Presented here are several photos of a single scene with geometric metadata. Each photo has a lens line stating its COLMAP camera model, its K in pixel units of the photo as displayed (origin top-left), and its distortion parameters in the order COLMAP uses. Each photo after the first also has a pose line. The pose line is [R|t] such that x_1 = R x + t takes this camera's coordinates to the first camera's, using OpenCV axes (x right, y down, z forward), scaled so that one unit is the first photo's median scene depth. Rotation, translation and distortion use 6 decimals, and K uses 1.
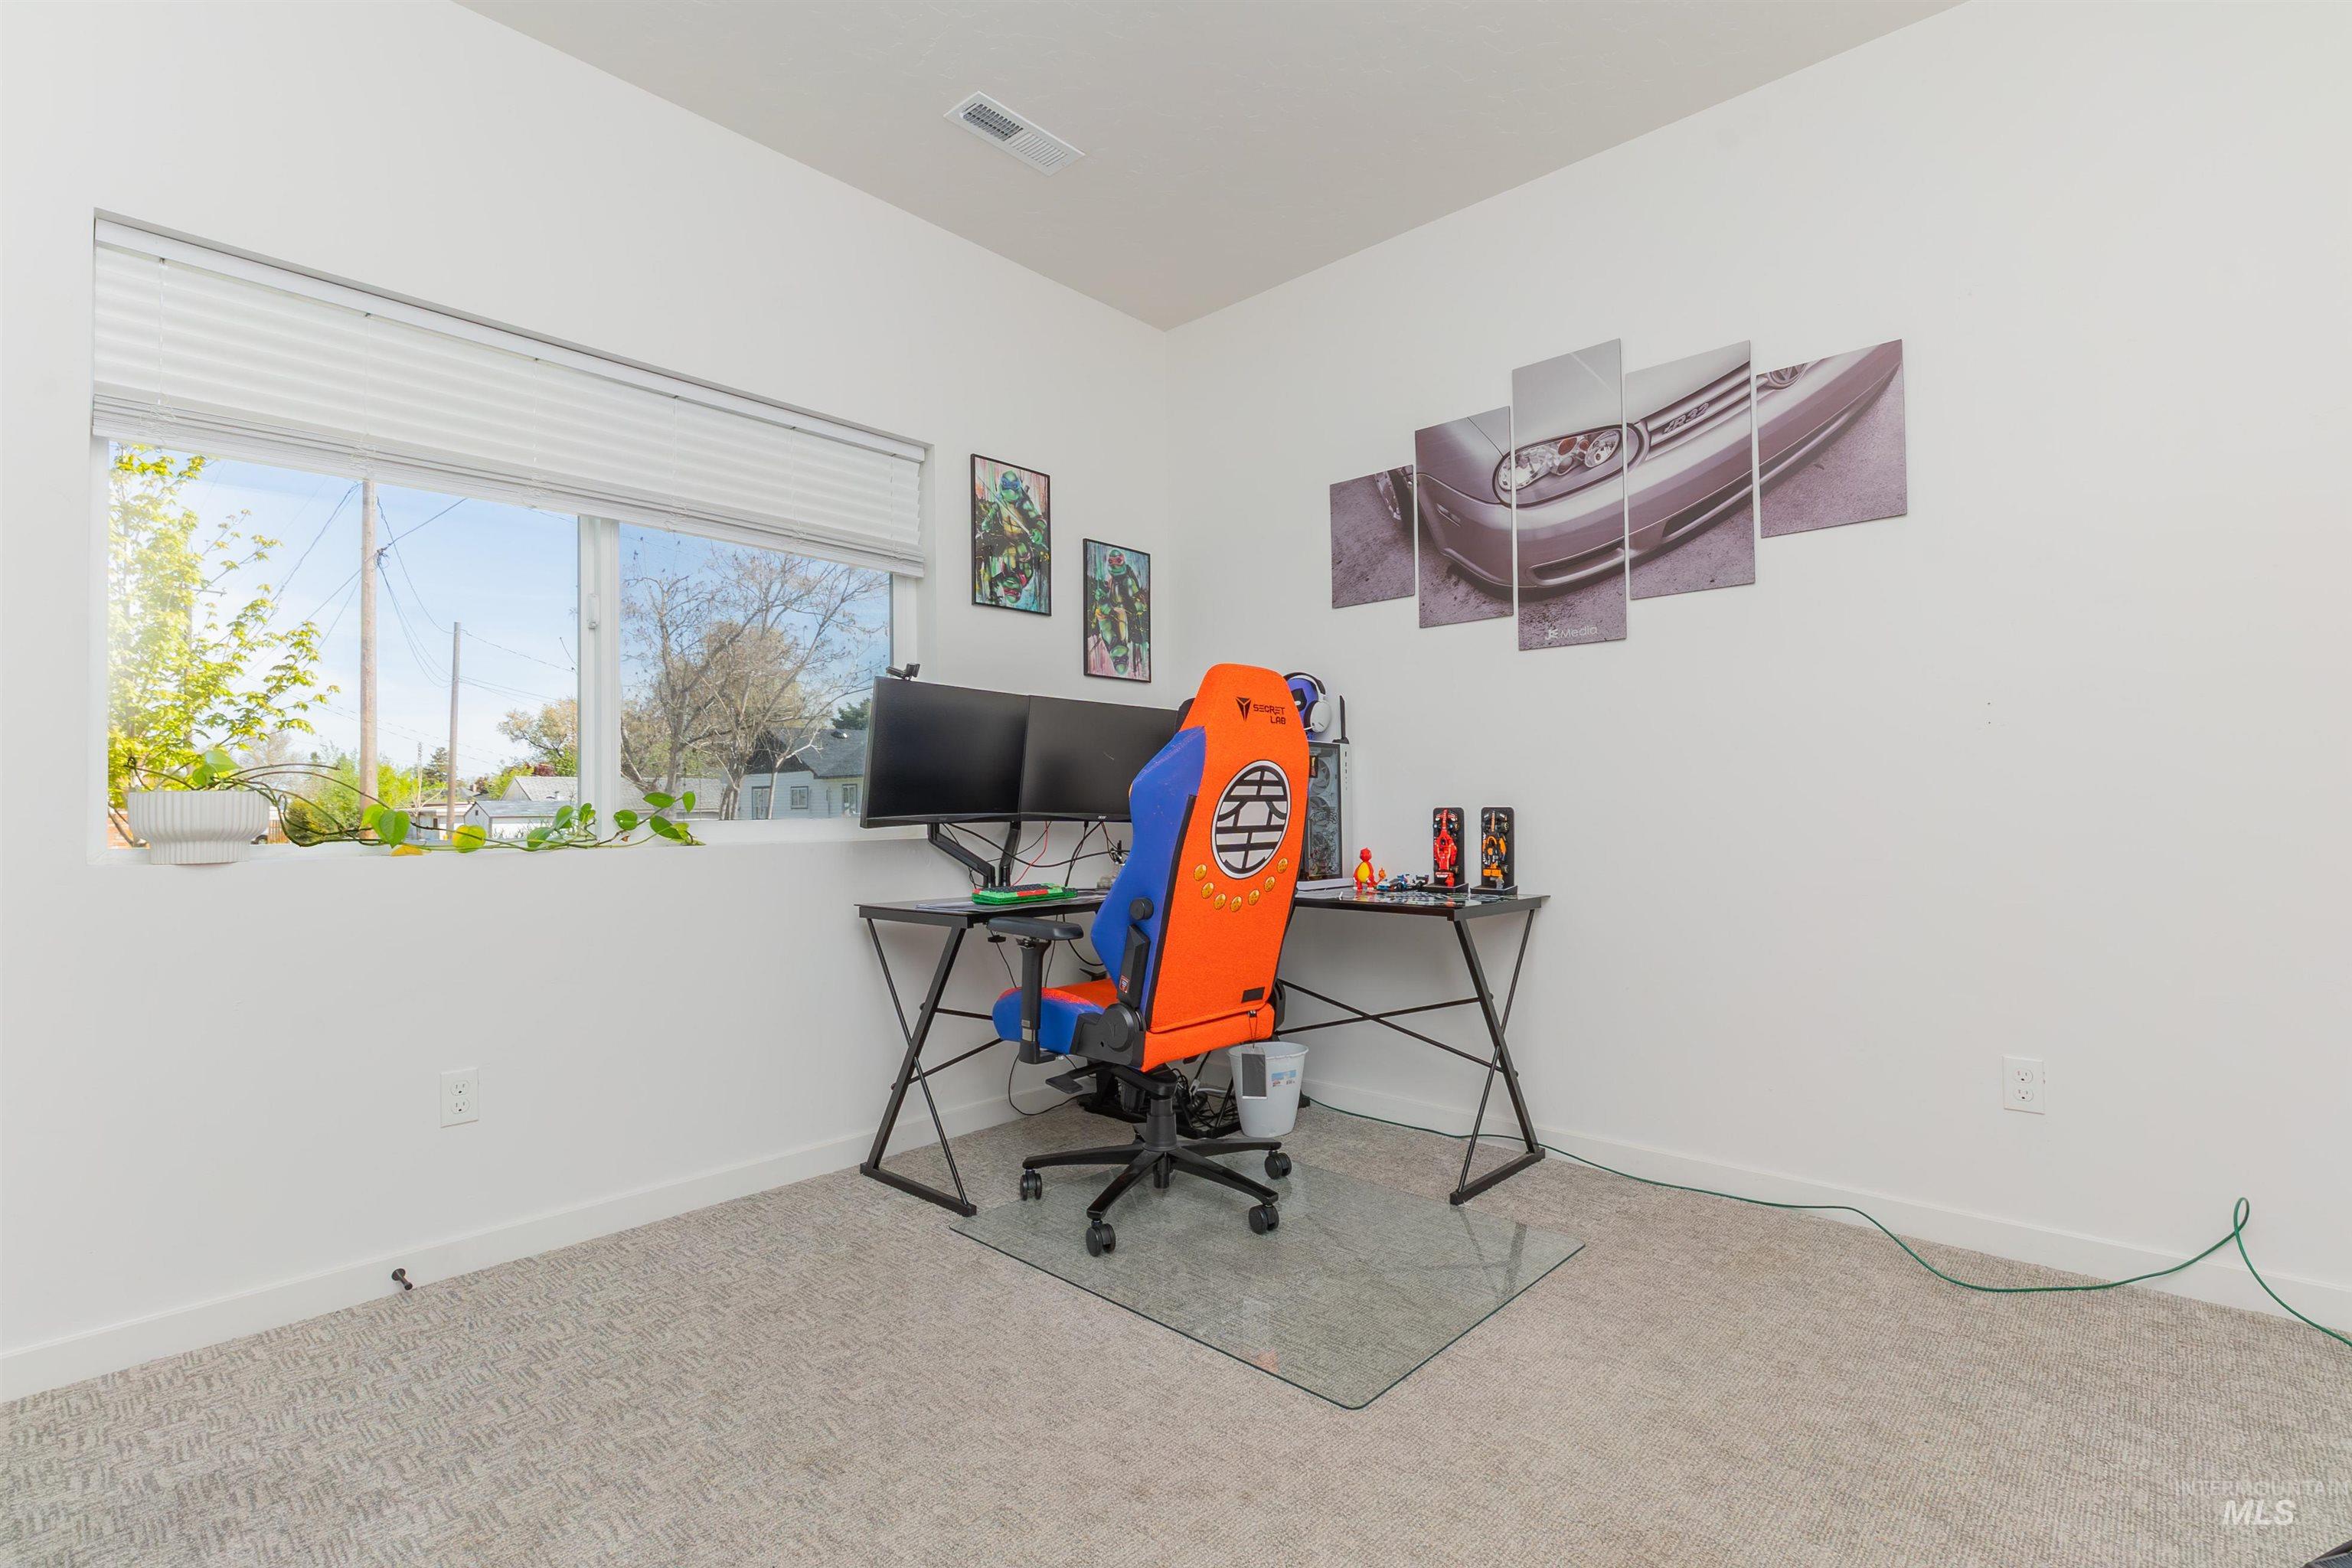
lens RADIAL K [[1076.9, 0, 1176.0], [0, 1076.9, 784.0], [0, 0, 1]] dist [-0.001364, -0.000385]
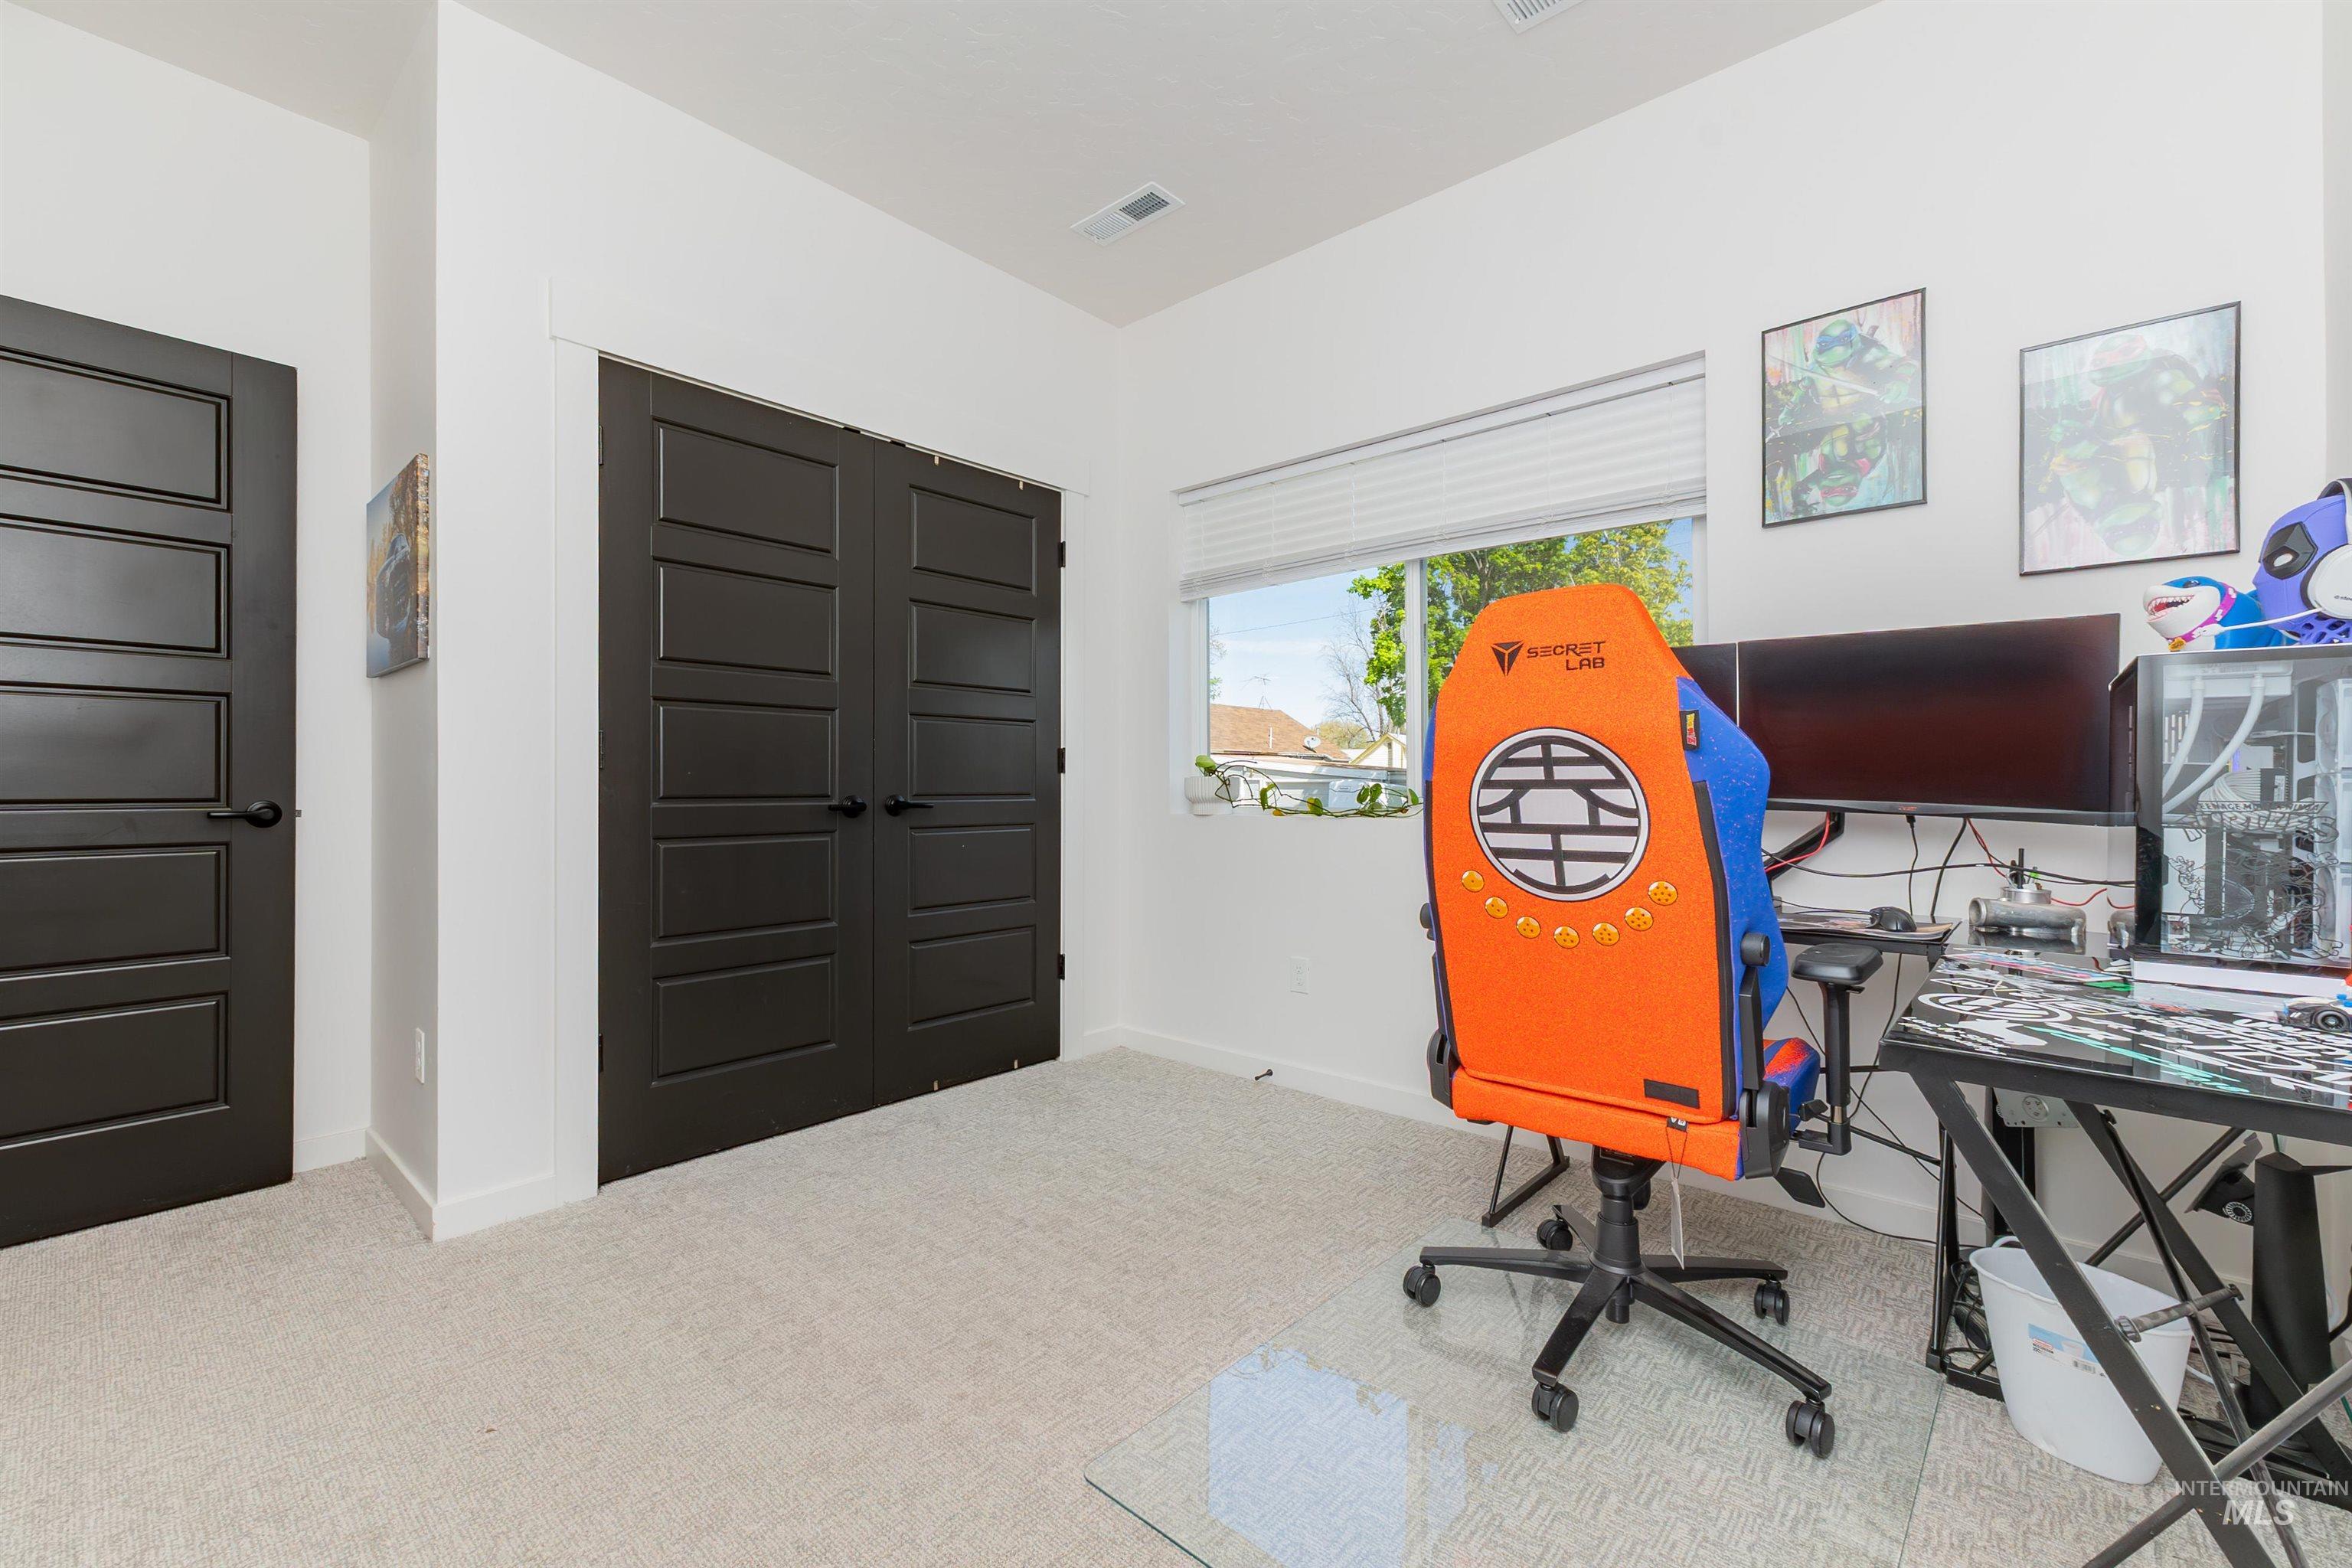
lens RADIAL K [[1014.7, 0, 1176.0], [0, 1014.7, 784.0], [0, 0, 1]] dist [0.004684, 0.000532]
pose [[0.001168, 0.007375, -0.999972, 0.696130], [0.018998, 0.999792, 0.007396, 0.003773], [0.999819, -0.019006, 0.001027, 0.741018]]
